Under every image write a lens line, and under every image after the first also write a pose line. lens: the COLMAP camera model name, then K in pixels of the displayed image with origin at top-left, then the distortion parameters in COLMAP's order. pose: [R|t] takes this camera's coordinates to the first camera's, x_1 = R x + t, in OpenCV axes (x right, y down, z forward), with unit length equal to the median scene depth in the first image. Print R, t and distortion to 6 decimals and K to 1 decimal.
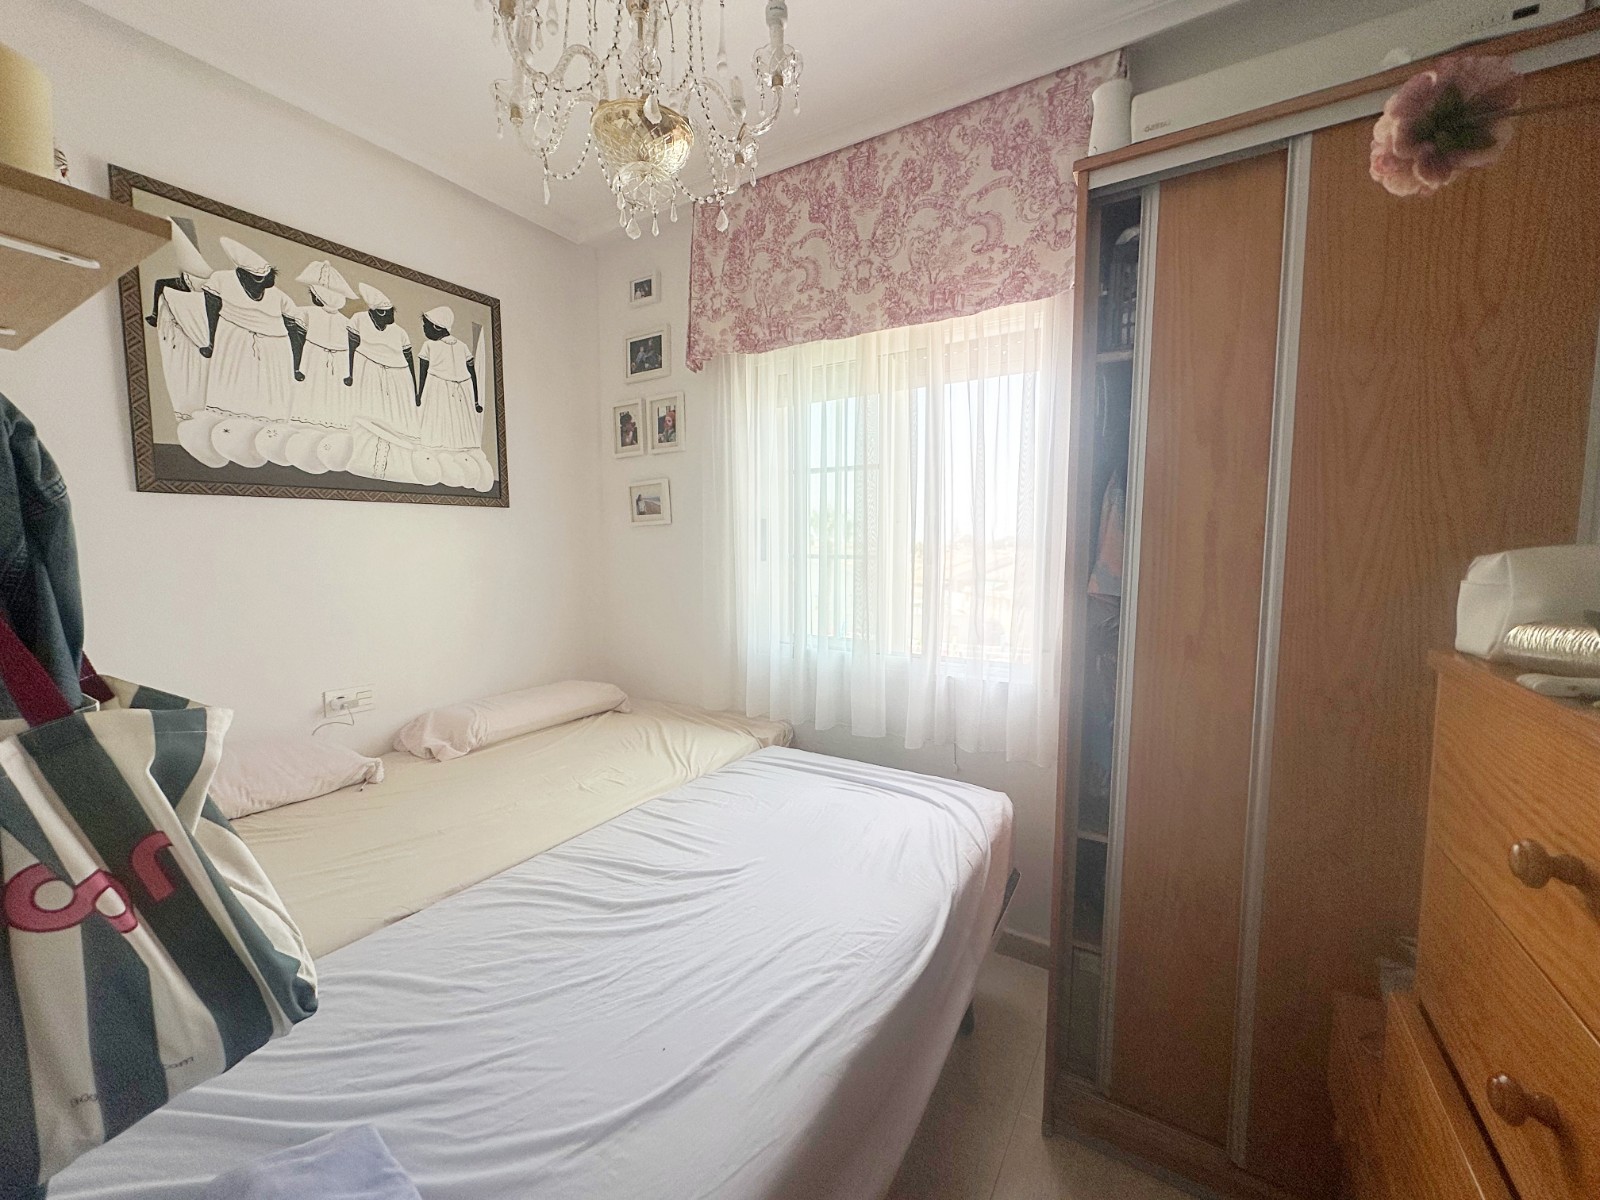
lens RADIAL K [[638.1, 0, 800.0], [0, 638.1, 600.0], [0, 0, 1]] dist [-0.002998, 0.000597]
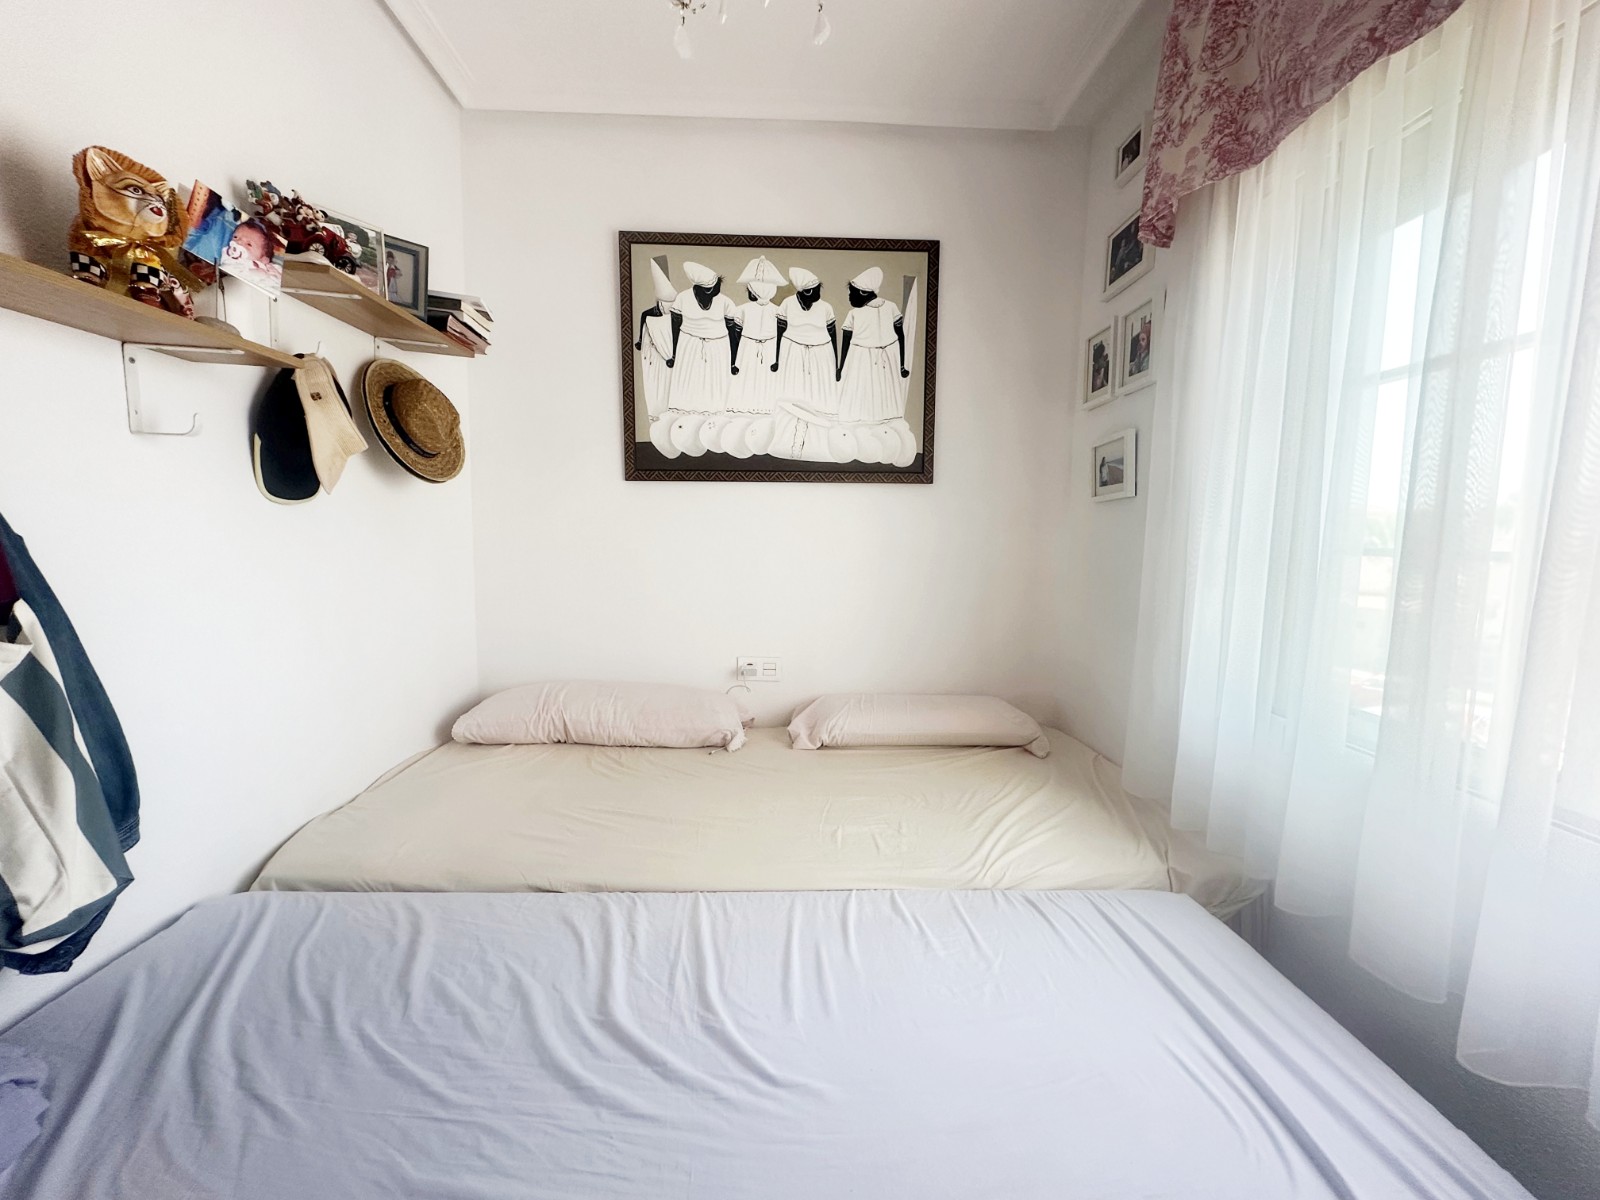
lens RADIAL K [[652.1, 0, 803.4], [0, 652.1, 597.8], [0, 0, 1]] dist [0.000426, 0.000739]
pose [[0.551106, 0.093290, -0.829204, 0.230431], [-0.089076, 0.994630, 0.052700, -0.025470], [0.829667, 0.044818, 0.556456, 0.436691]]
